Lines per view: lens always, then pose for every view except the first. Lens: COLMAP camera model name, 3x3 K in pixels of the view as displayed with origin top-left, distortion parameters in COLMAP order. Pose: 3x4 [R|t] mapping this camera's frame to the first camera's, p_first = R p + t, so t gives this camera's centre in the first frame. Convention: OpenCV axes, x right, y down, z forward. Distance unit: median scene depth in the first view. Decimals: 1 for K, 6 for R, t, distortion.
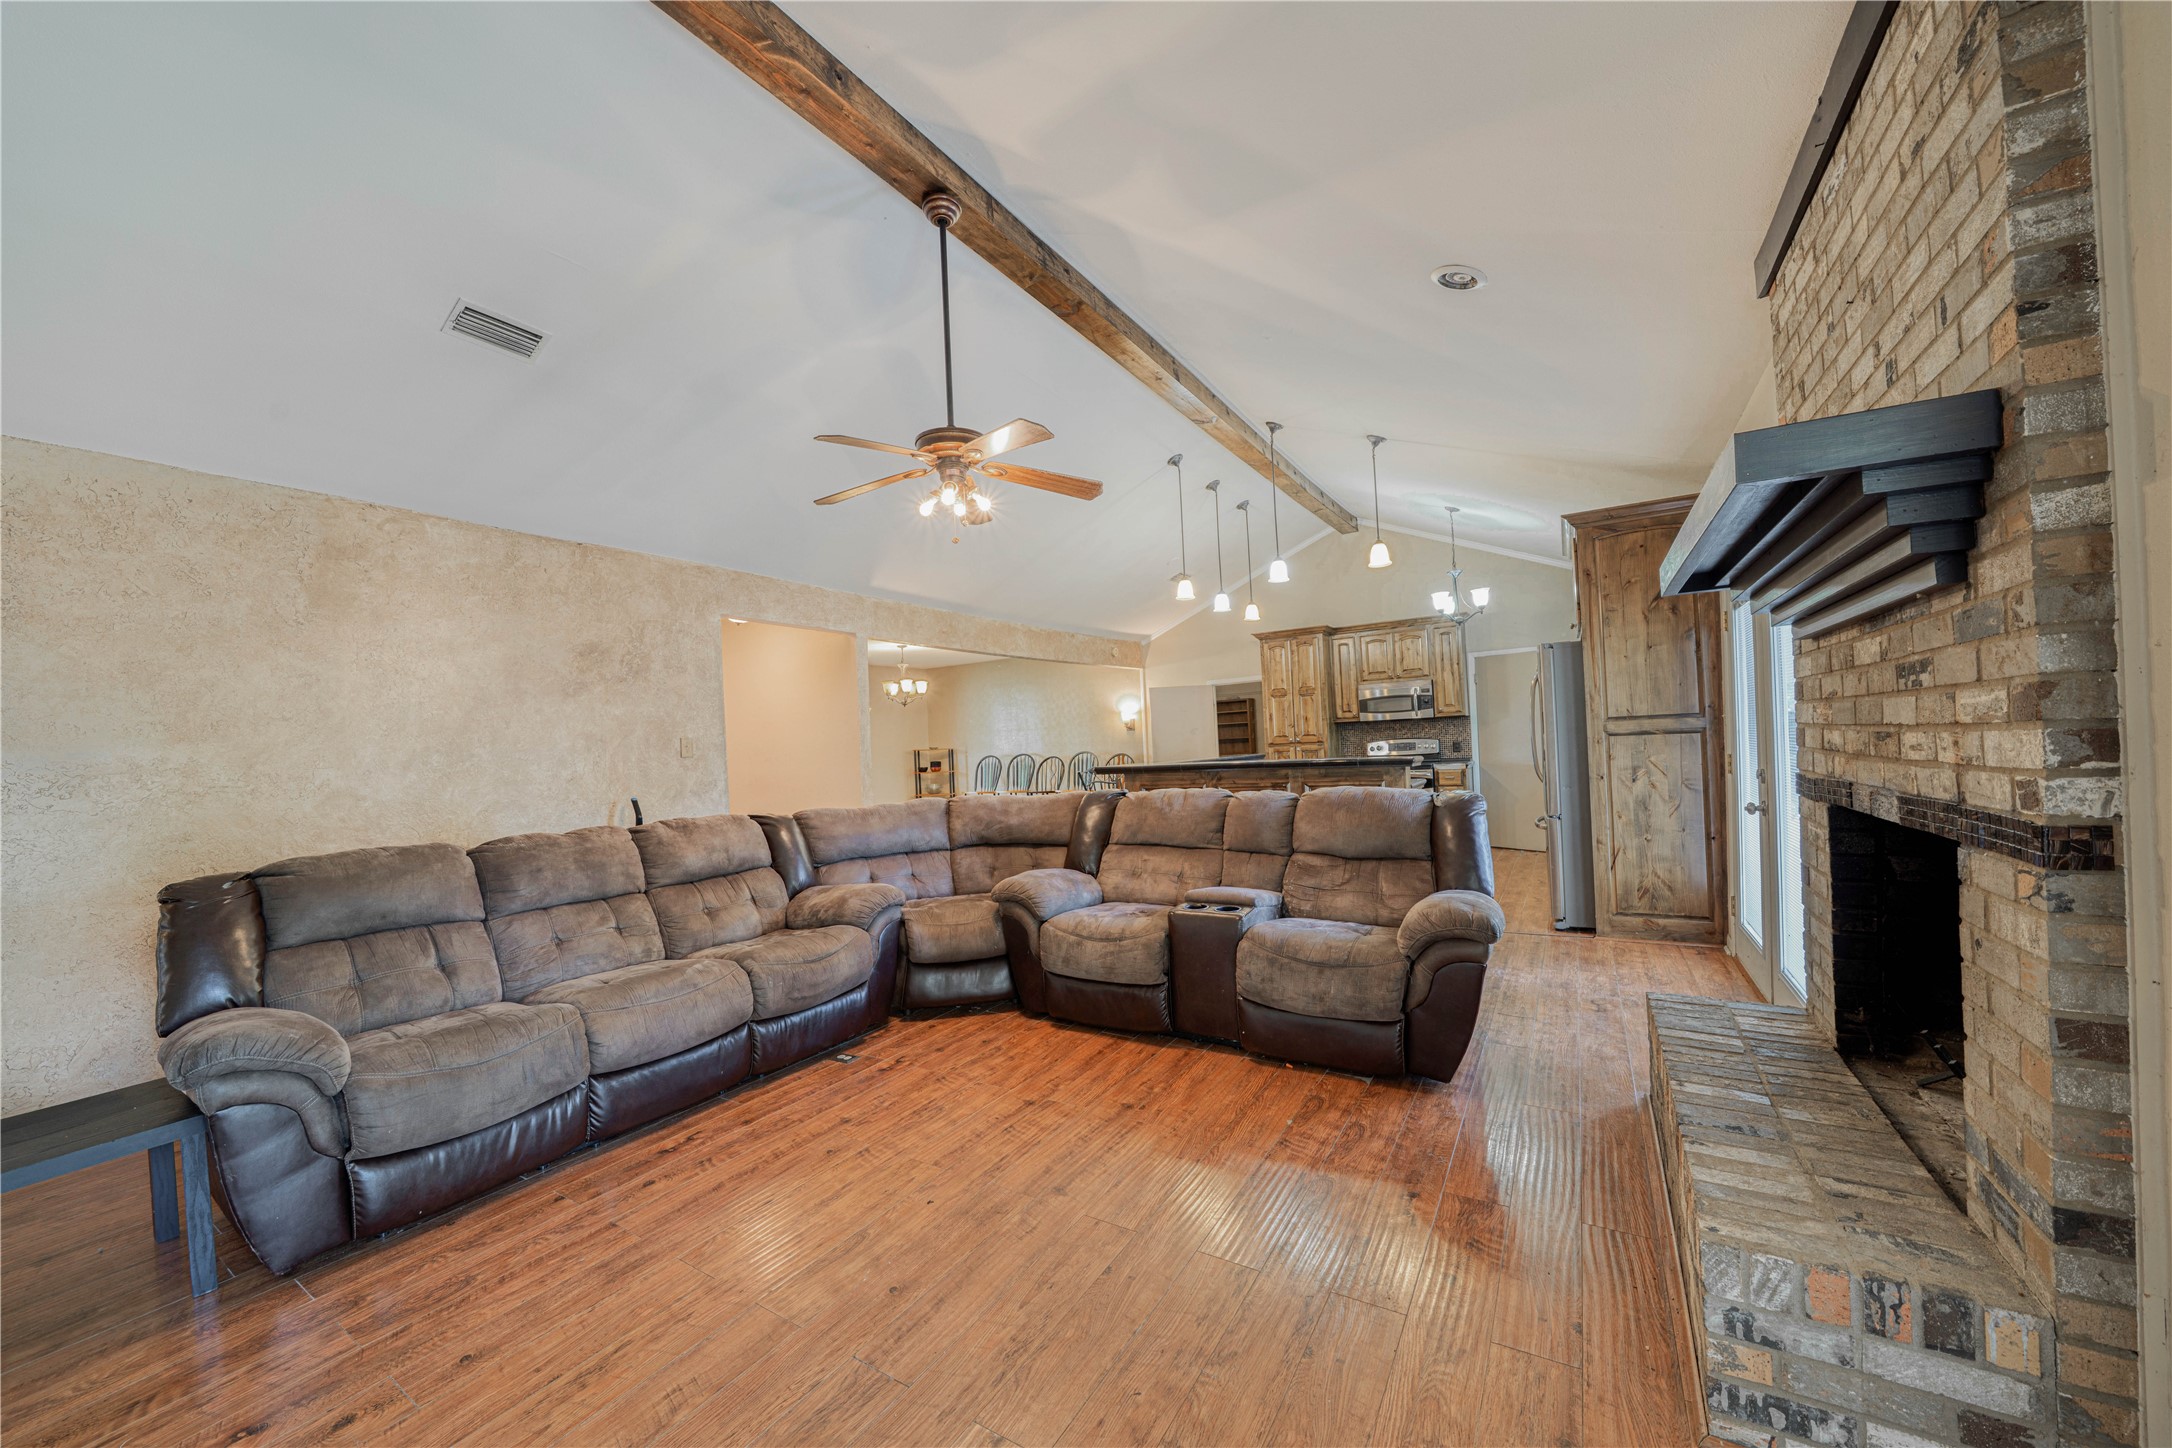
lens RADIAL K [[816.0, 0, 1087.7], [0, 816.0, 734.1], [0, 0, 1]] dist [-0.024859, -0.000018]
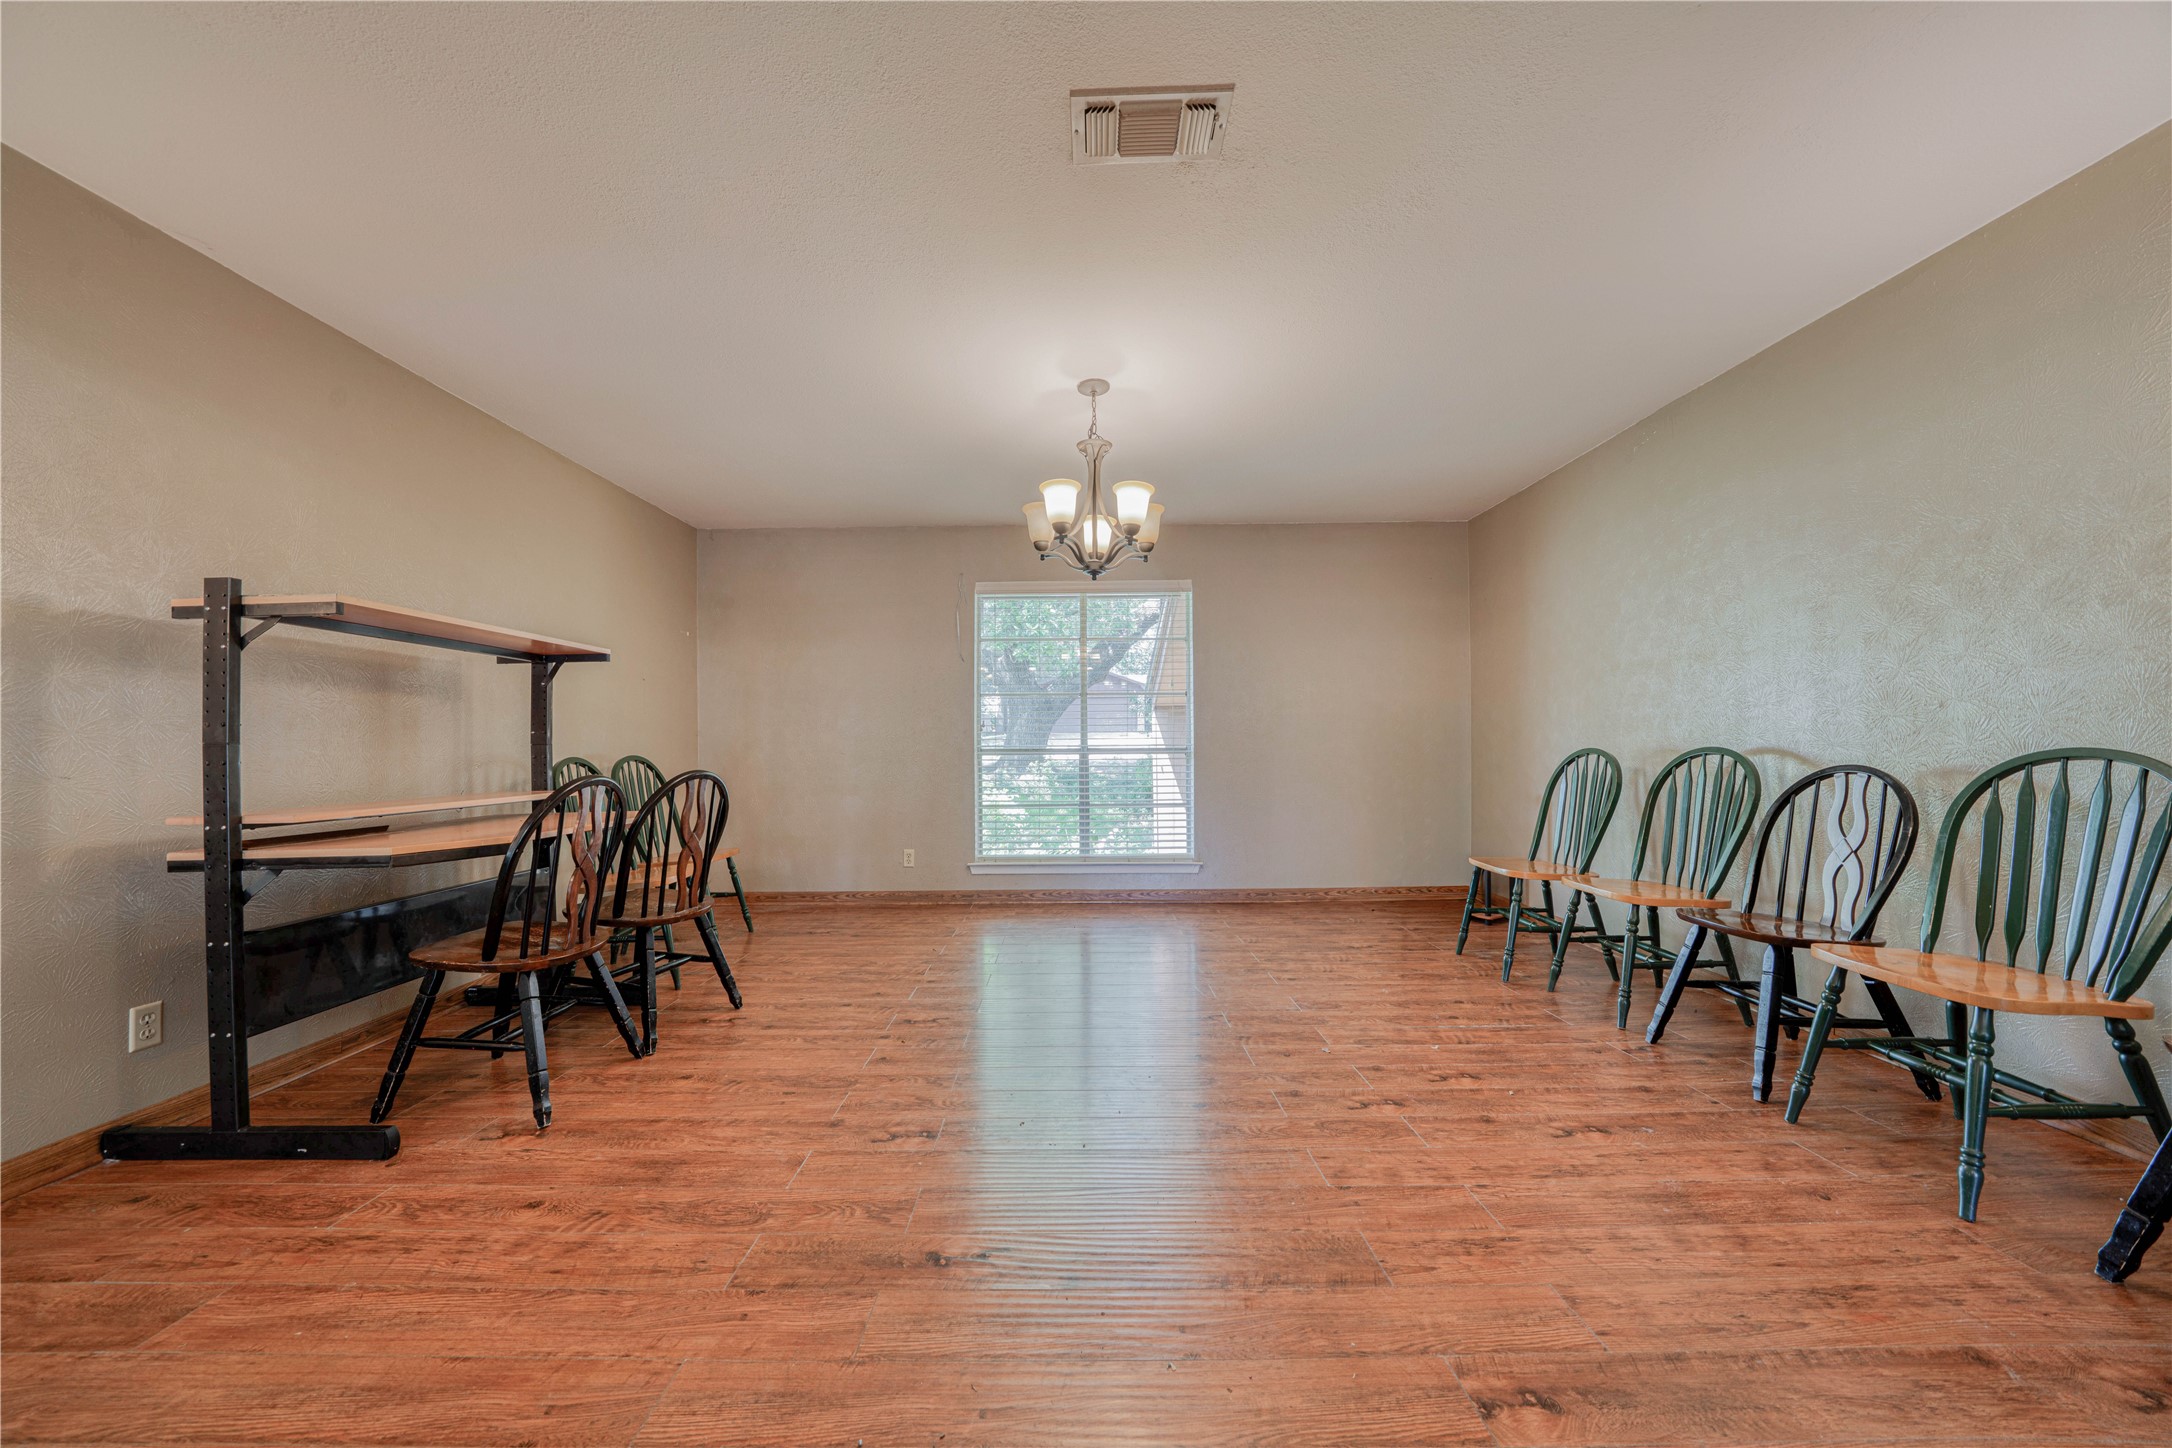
lens RADIAL K [[756.8, 0, 1084.9], [0, 756.8, 728.1], [0, 0, 1]] dist [-0.026515, 0.002069]
pose [[0.531254, 0.023439, -0.846888, 0.030245], [-0.005874, 0.999695, 0.023984, 0.032611], [0.847192, -0.007767, 0.531230, 1.669515]]
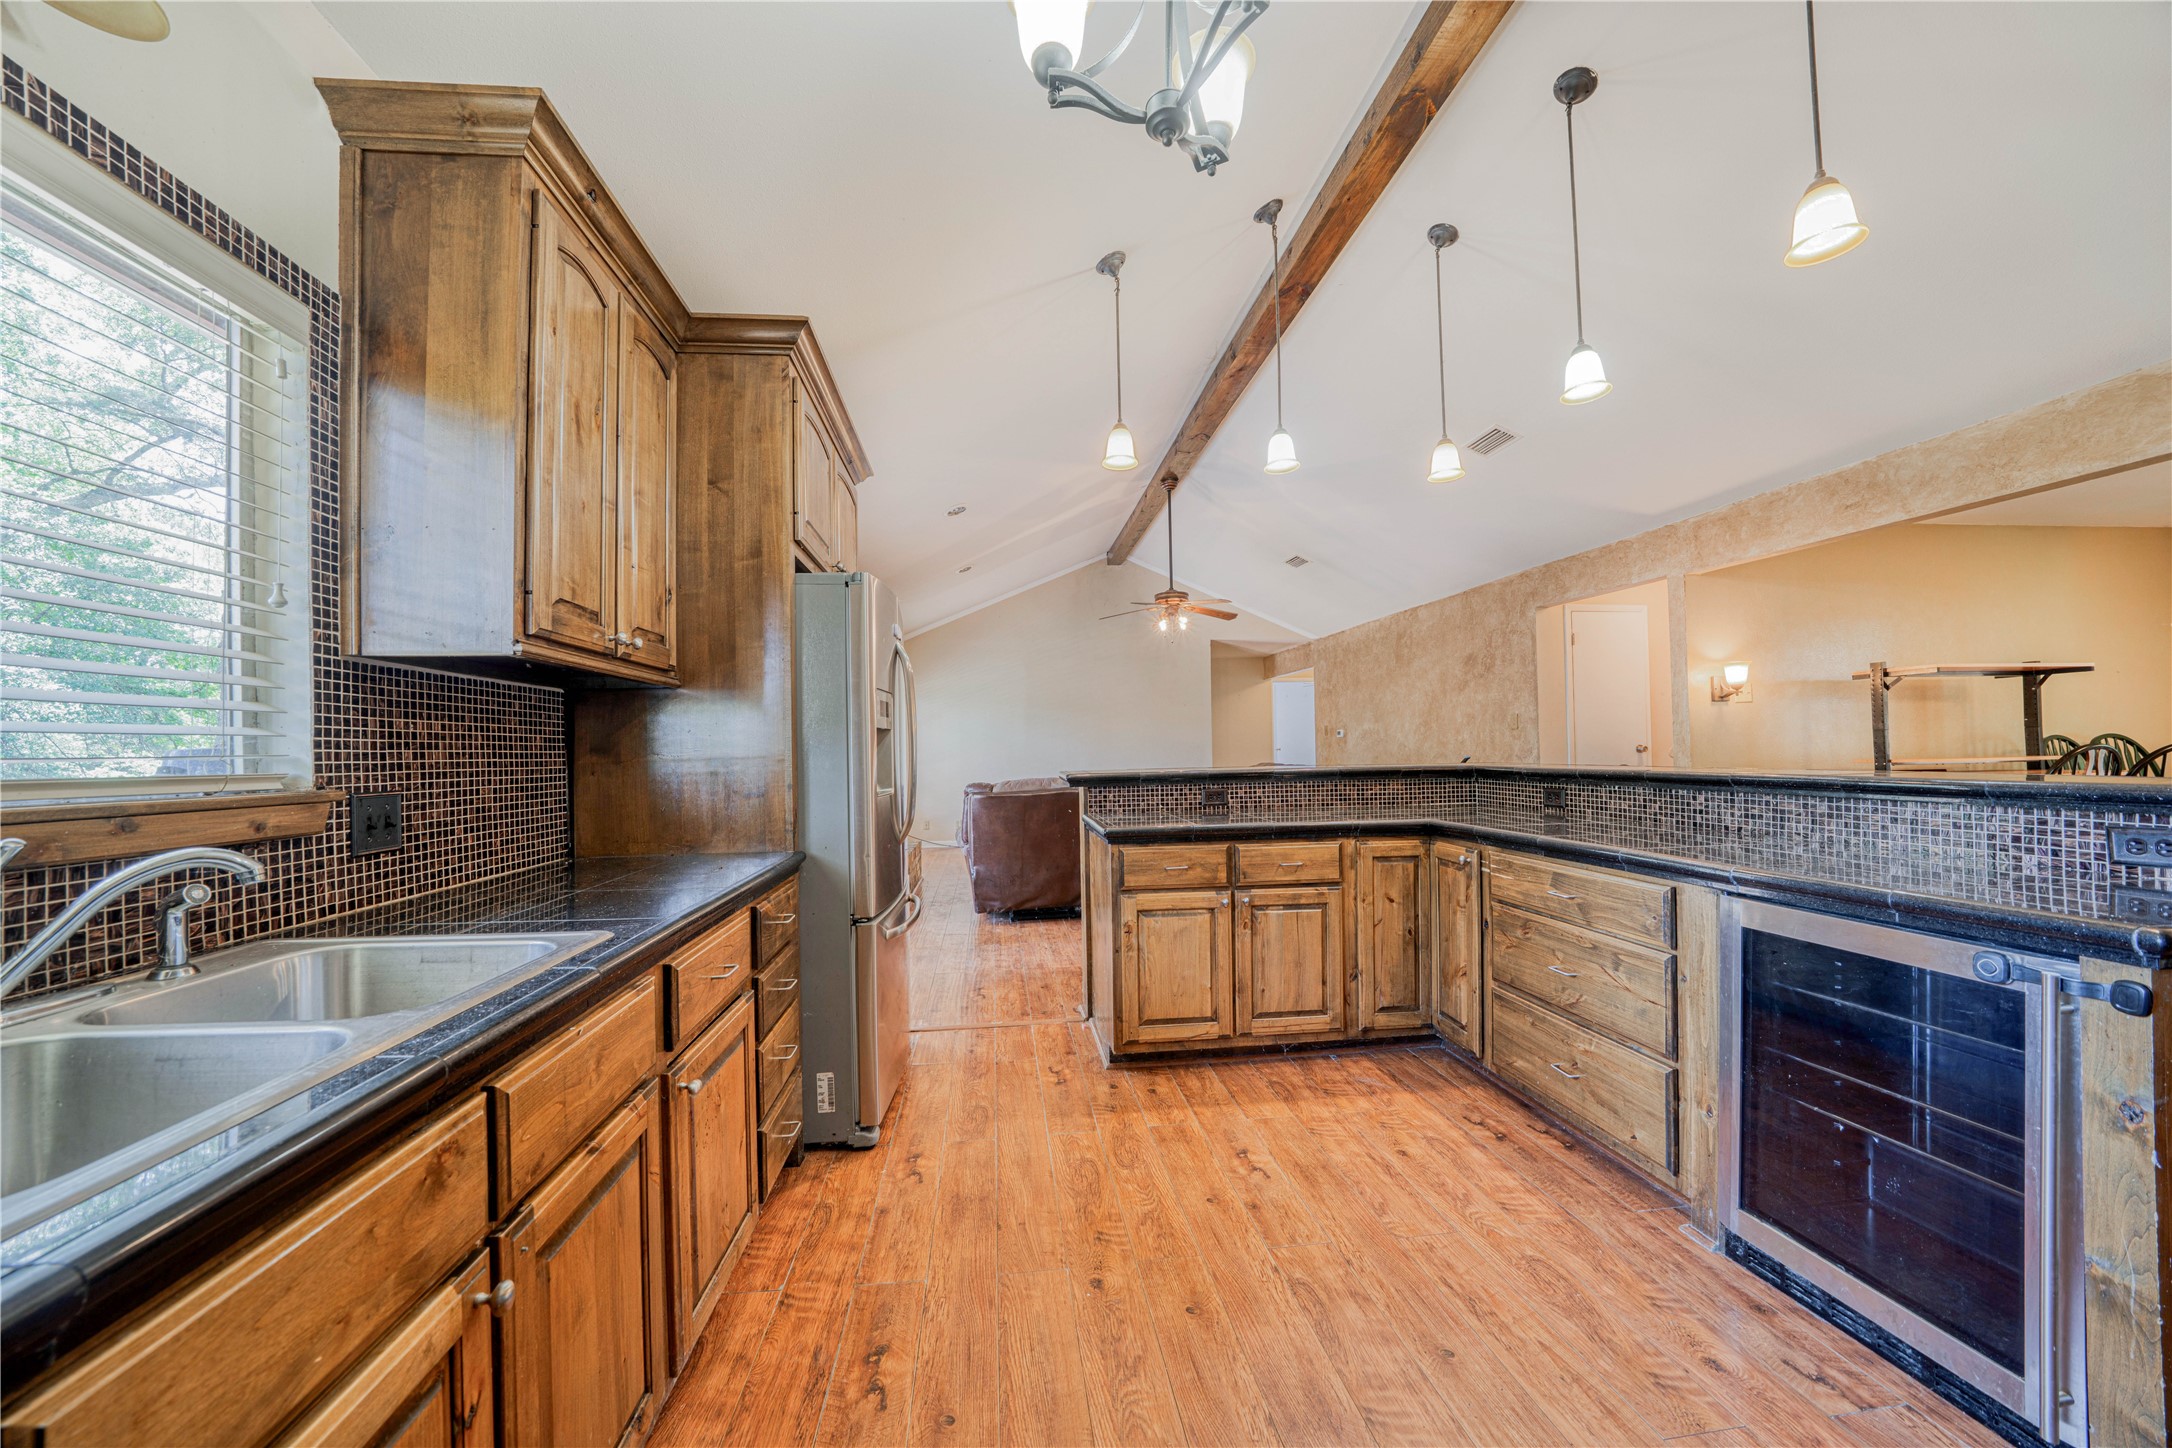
lens RADIAL K [[756.8, 0, 1064.1], [0, 756.8, 734.4], [0, 0, 1]] dist [-0.026515, 0.002069]
pose [[-0.800085, 0.048366, -0.597933, 0.836382], [0.066096, 0.997783, -0.007732, -0.001443], [0.596234, -0.045707, -0.801509, 1.623194]]
